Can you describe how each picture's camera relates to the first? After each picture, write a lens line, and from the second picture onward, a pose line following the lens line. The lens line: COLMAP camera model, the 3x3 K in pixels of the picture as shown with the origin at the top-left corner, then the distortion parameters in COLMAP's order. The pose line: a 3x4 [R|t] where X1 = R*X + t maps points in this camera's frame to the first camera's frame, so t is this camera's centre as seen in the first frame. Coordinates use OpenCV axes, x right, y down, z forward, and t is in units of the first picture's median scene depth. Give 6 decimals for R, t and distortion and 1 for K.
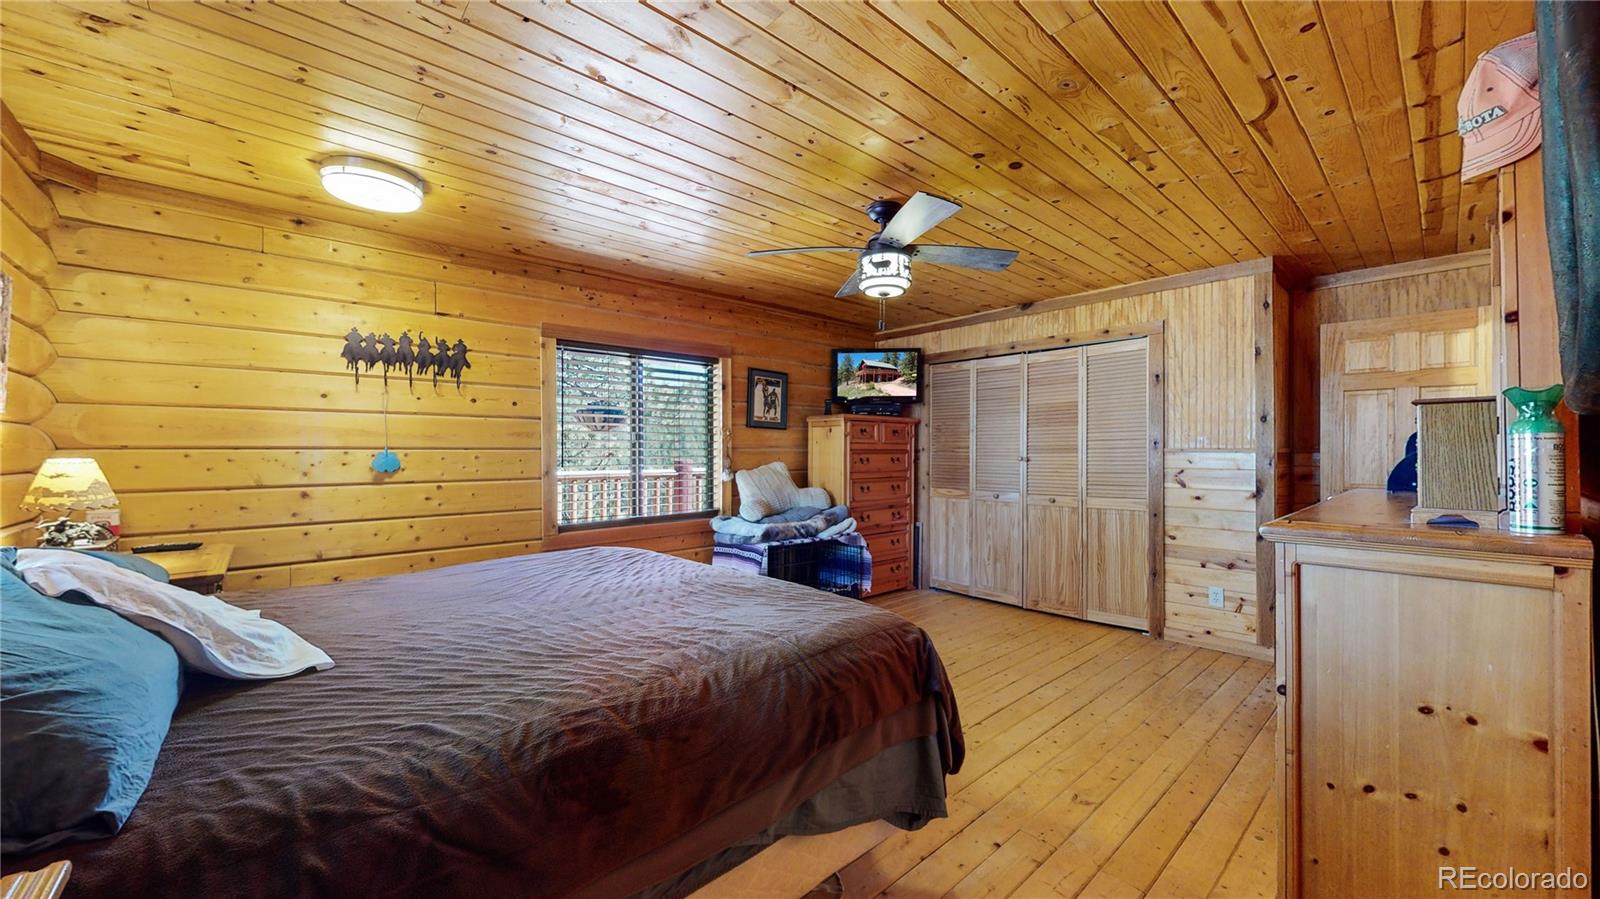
lens RADIAL K [[587.5, 0, 798.4], [0, 587.5, 454.1], [0, 0, 1]] dist [0.001893, 0.000572]
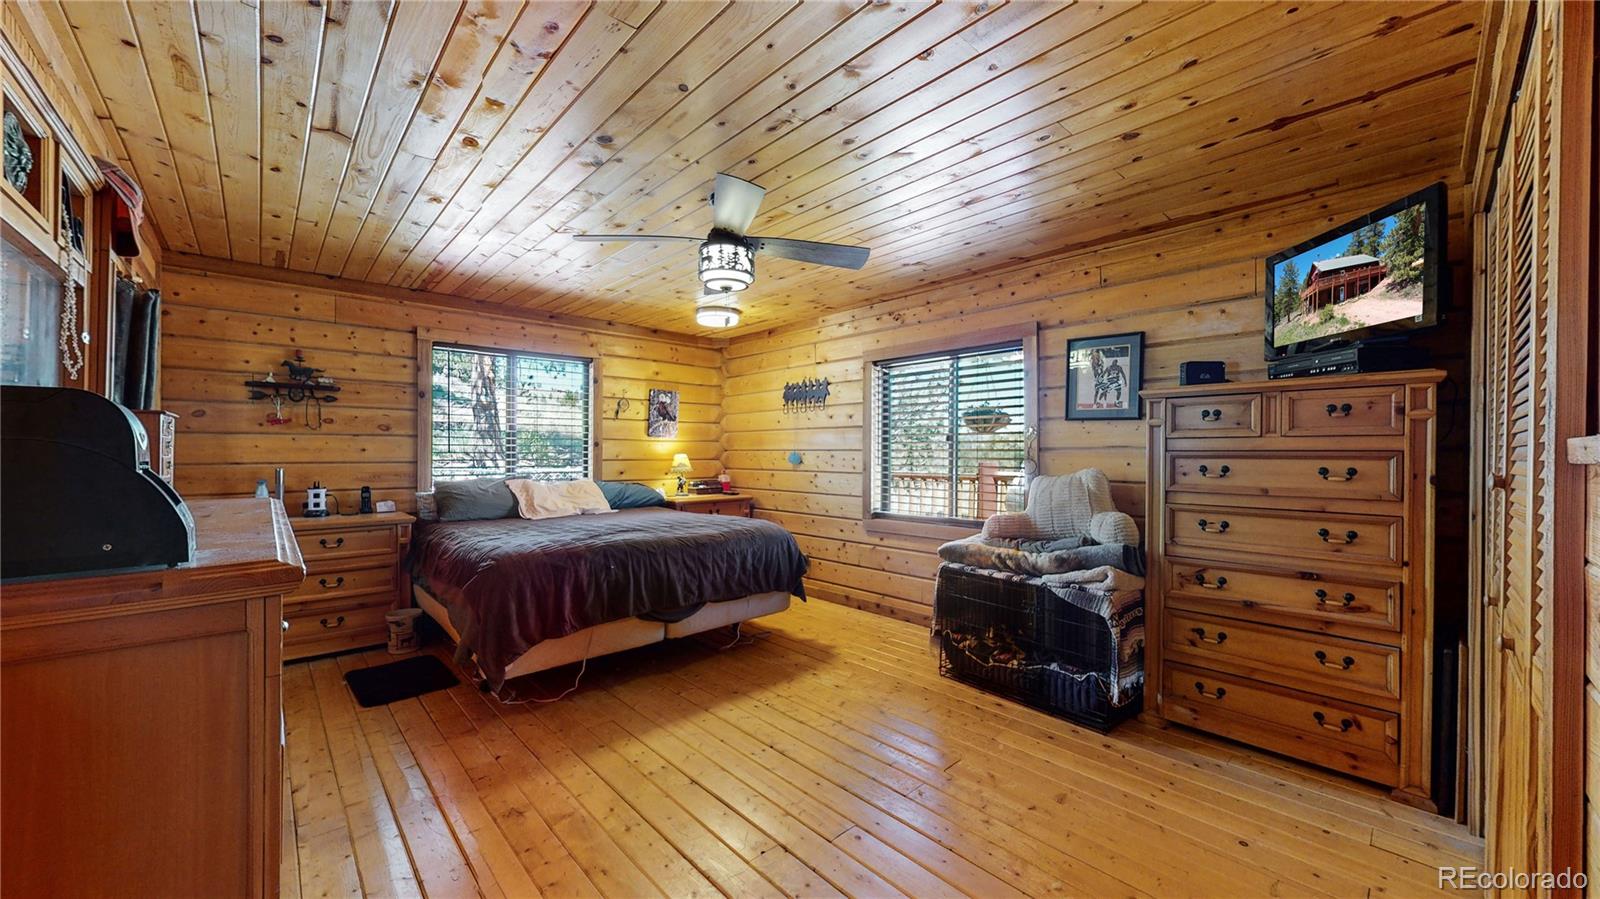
lens RADIAL K [[587.5, 0, 798.1], [0, 587.5, 452.6], [0, 0, 1]] dist [0.001893, 0.000572]
pose [[0.022095, 0.007934, -0.999724, 0.966970], [-0.001420, 0.999968, 0.007905, -0.015679], [0.999755, 0.001244, 0.022106, 0.951062]]
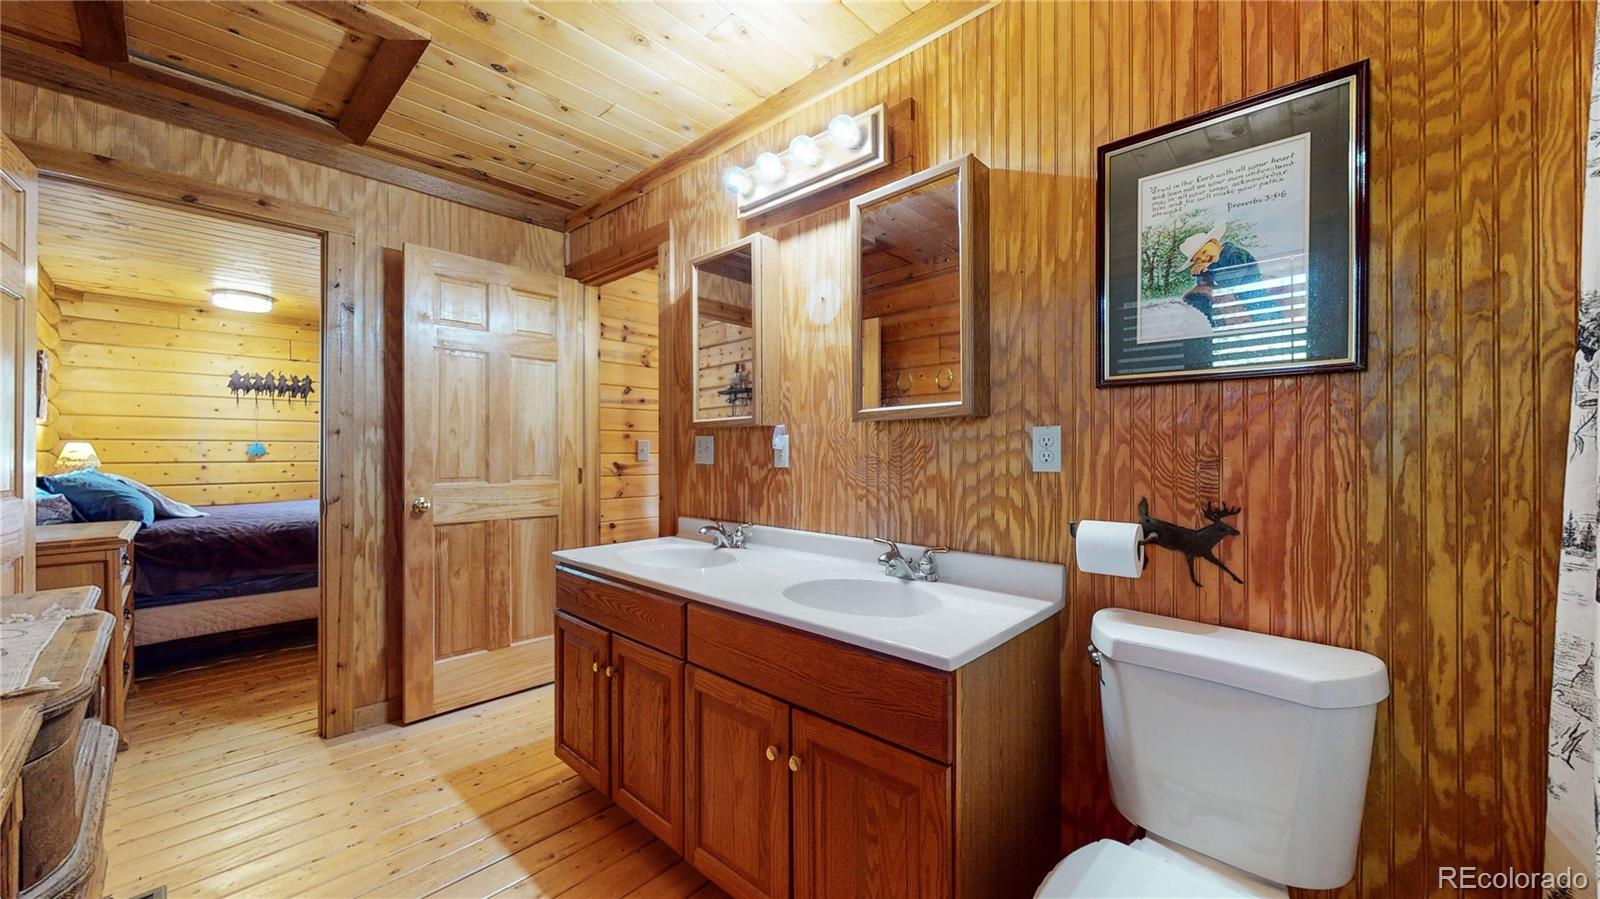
lens RADIAL K [[587.5, 0, 796.0], [0, 587.5, 452.3], [0, 0, 1]] dist [0.001893, 0.000572]
pose [[0.996812, -0.000664, 0.079788, 0.696583], [0.001235, 0.999974, -0.007111, 0.035812], [-0.079781, 0.007187, 0.996786, -0.794756]]
